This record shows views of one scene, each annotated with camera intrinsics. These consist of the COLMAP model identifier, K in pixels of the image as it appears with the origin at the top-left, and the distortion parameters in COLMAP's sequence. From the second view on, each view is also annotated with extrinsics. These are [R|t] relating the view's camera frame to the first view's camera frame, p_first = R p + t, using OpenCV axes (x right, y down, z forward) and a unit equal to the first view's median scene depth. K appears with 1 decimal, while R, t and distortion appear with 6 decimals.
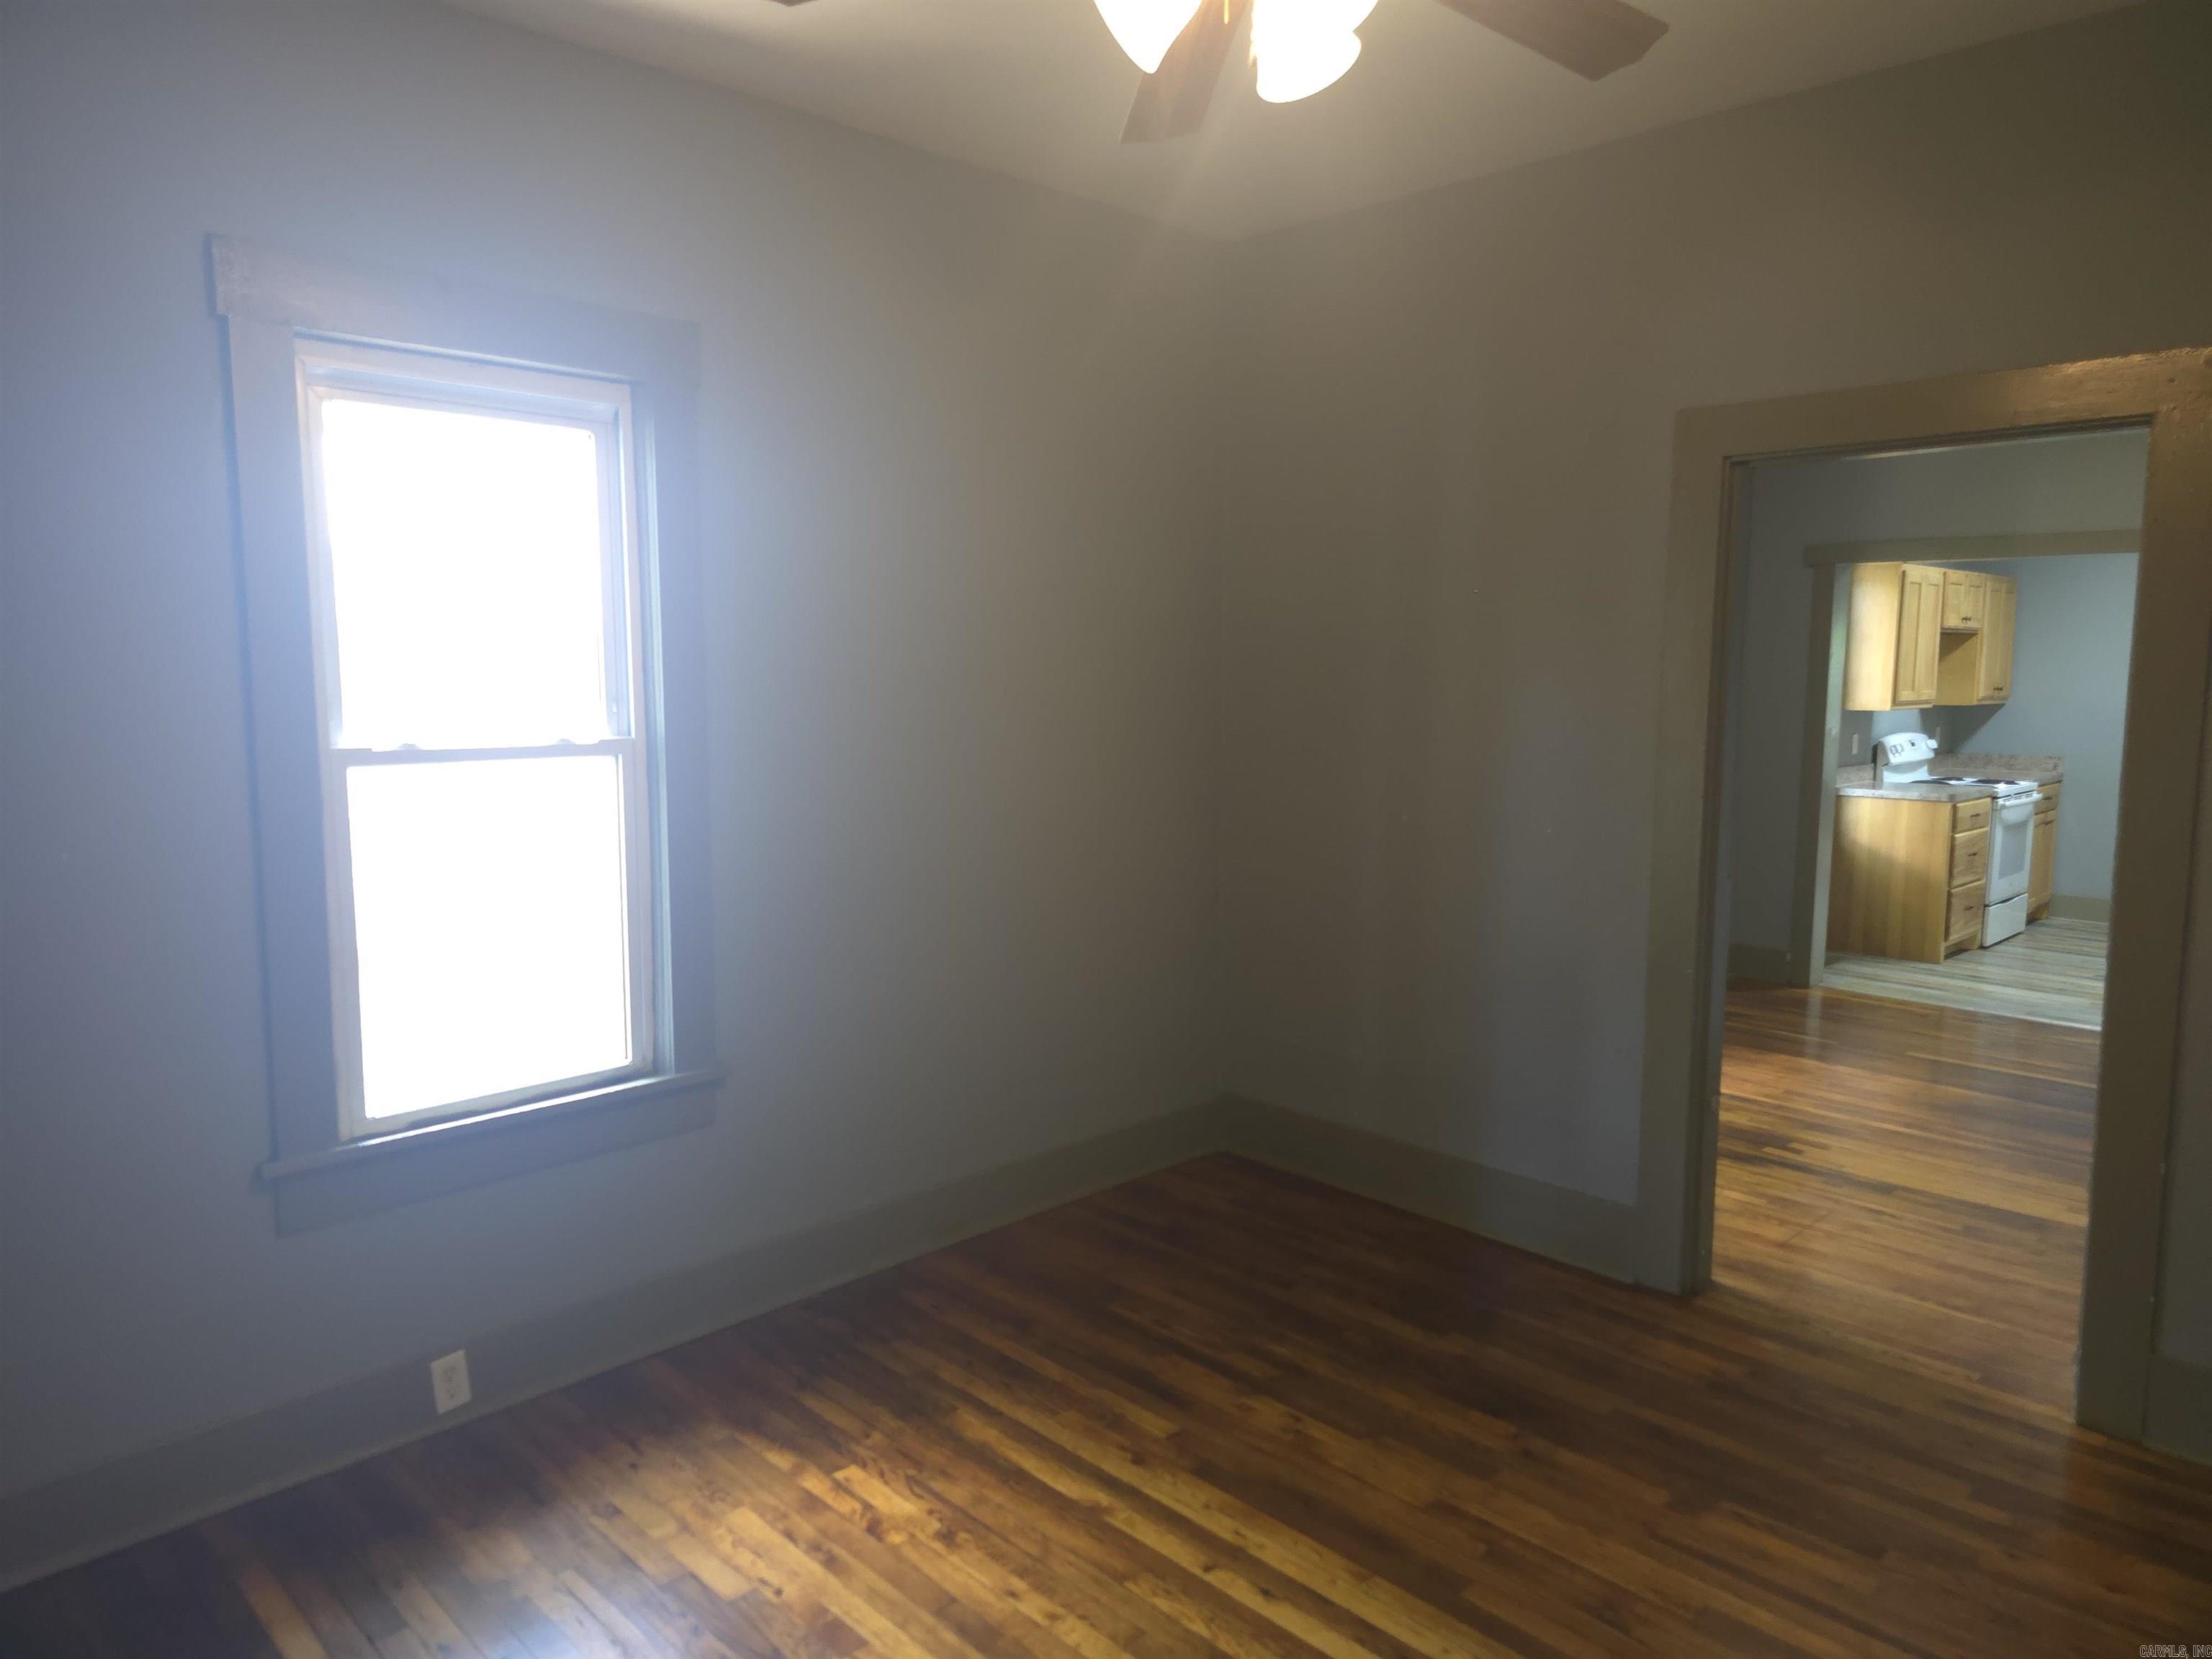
lens RADIAL K [[1507.2, 0, 1106.0], [0, 1507.2, 829.5], [0, 0, 1]] dist [0.033432, -0.001783]
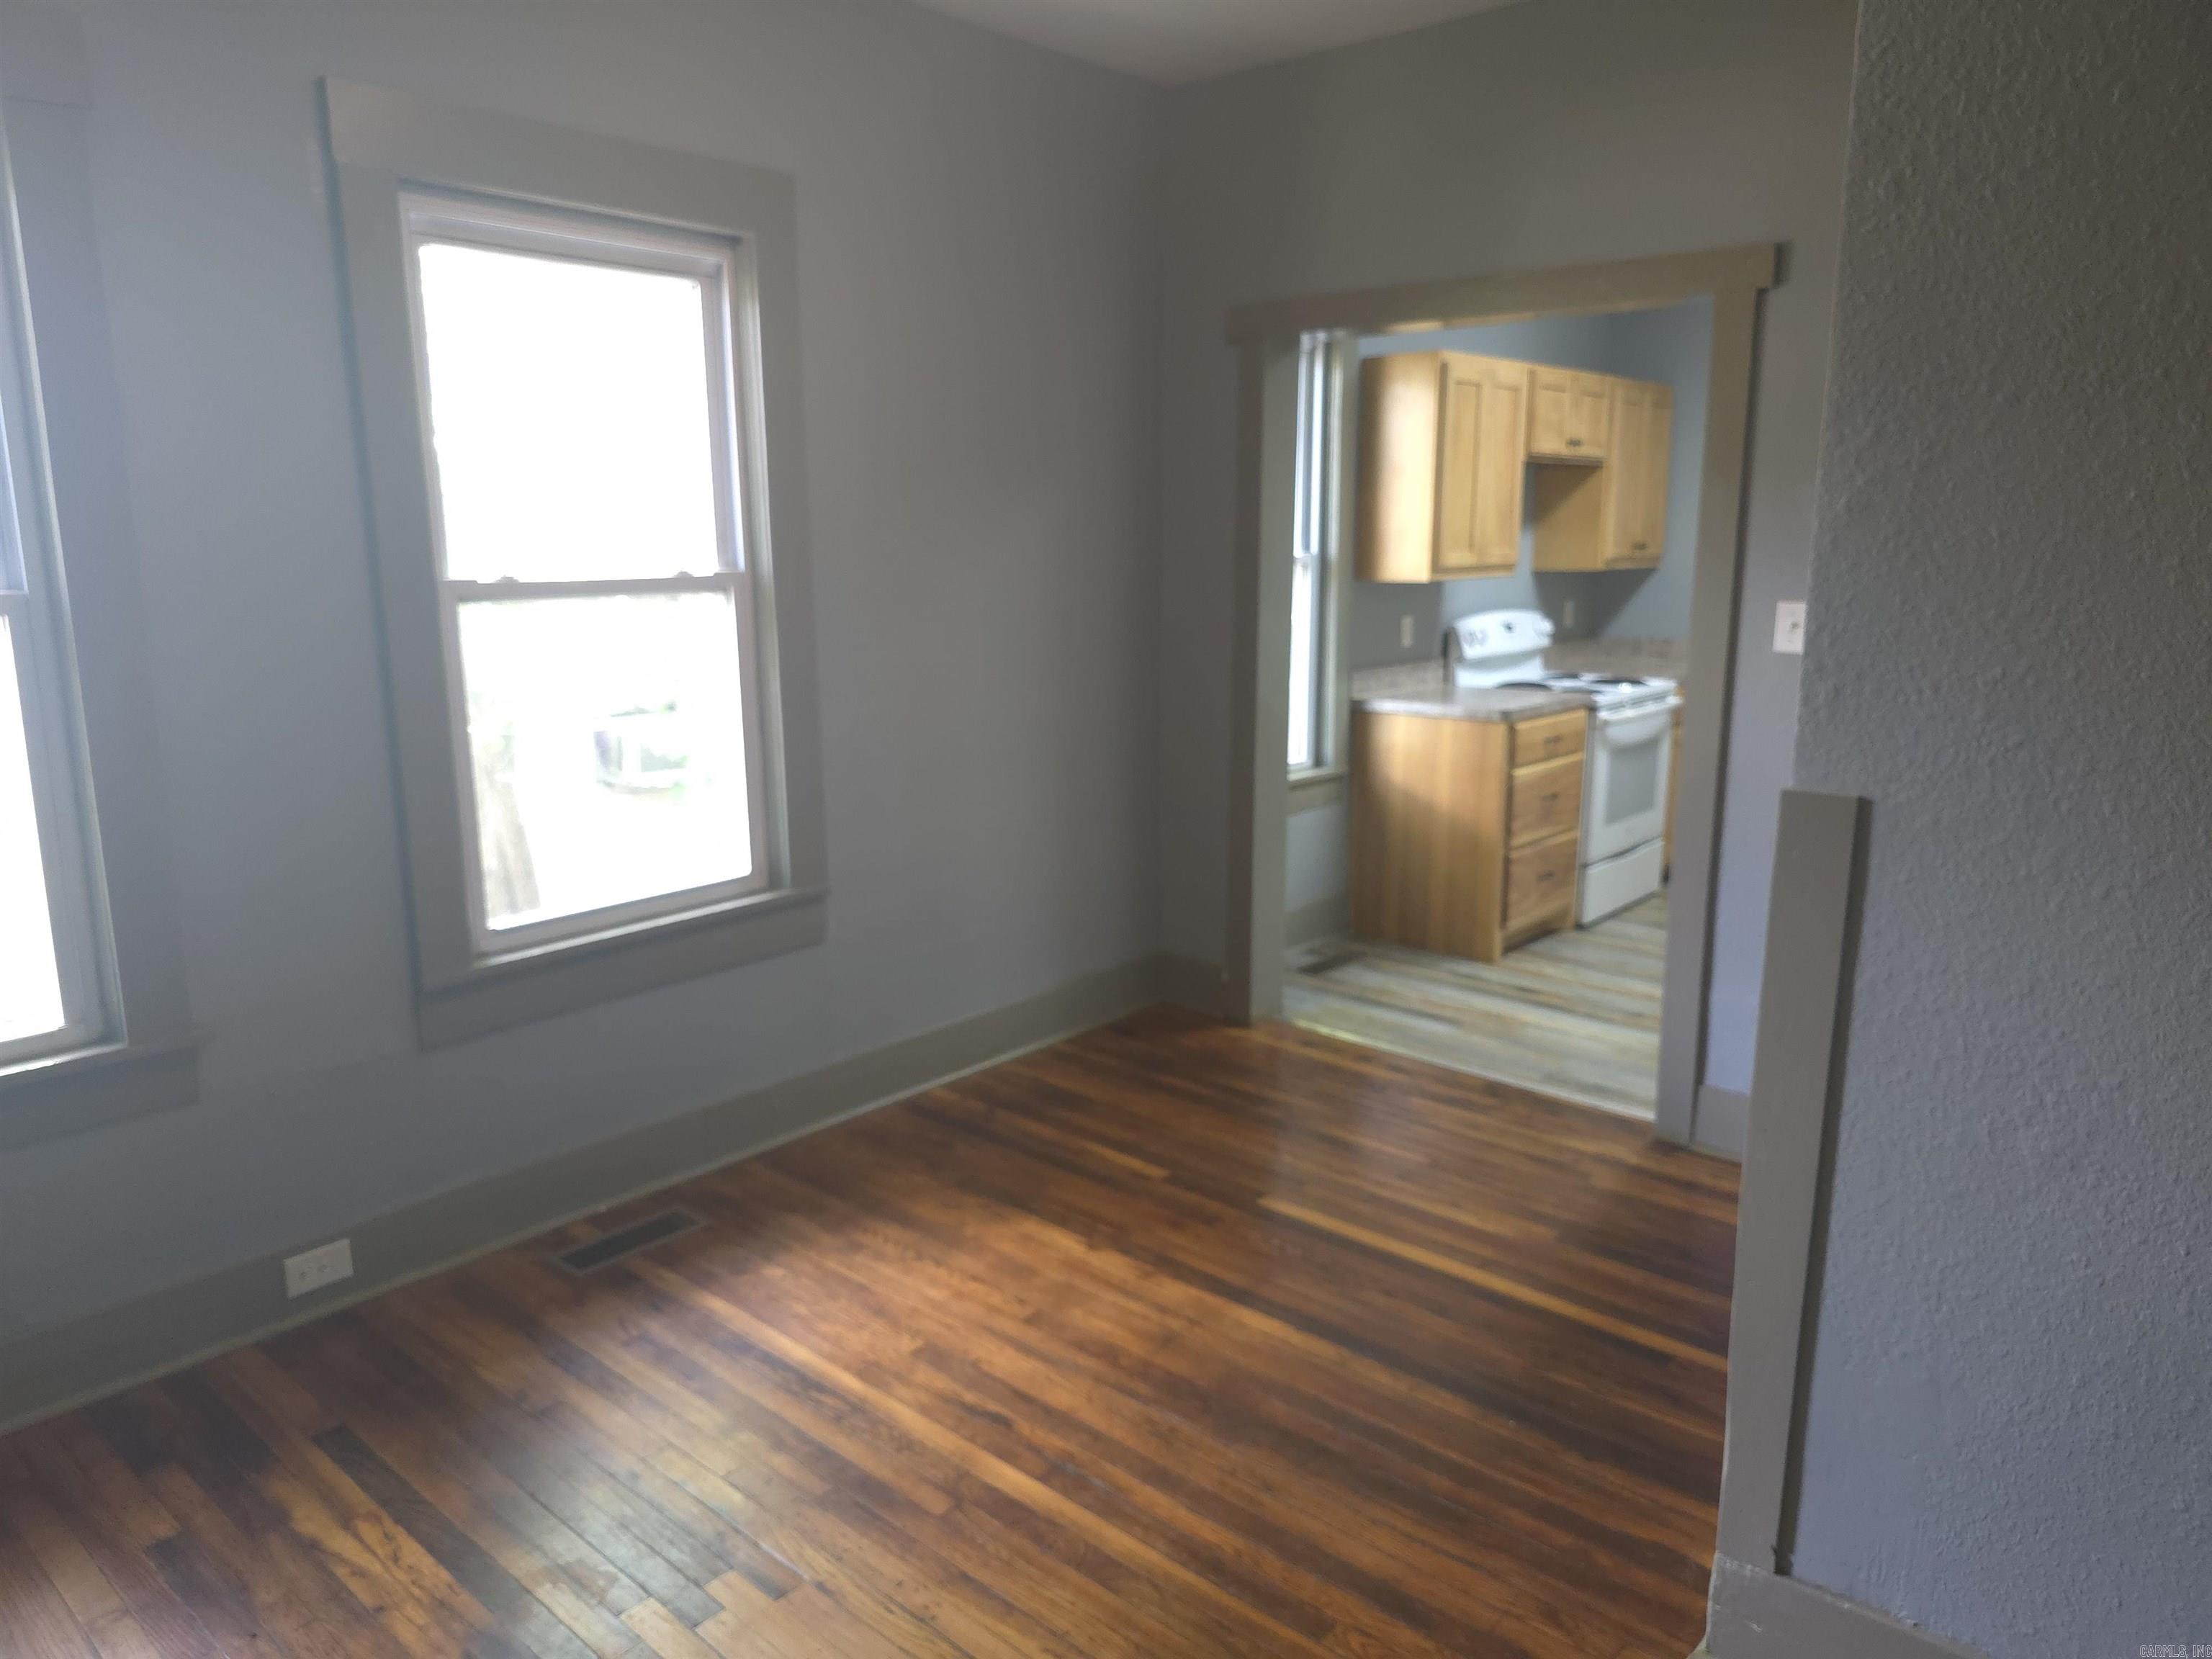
lens RADIAL K [[1507.2, 0, 1106.0], [0, 1507.2, 829.5], [0, 0, 1]] dist [0.033432, -0.001783]
pose [[0.998099, -0.020463, 0.058132, 0.322977], [0.015183, 0.995840, 0.089847, -0.031053], [-0.059729, -0.088794, 0.994258, 0.335442]]
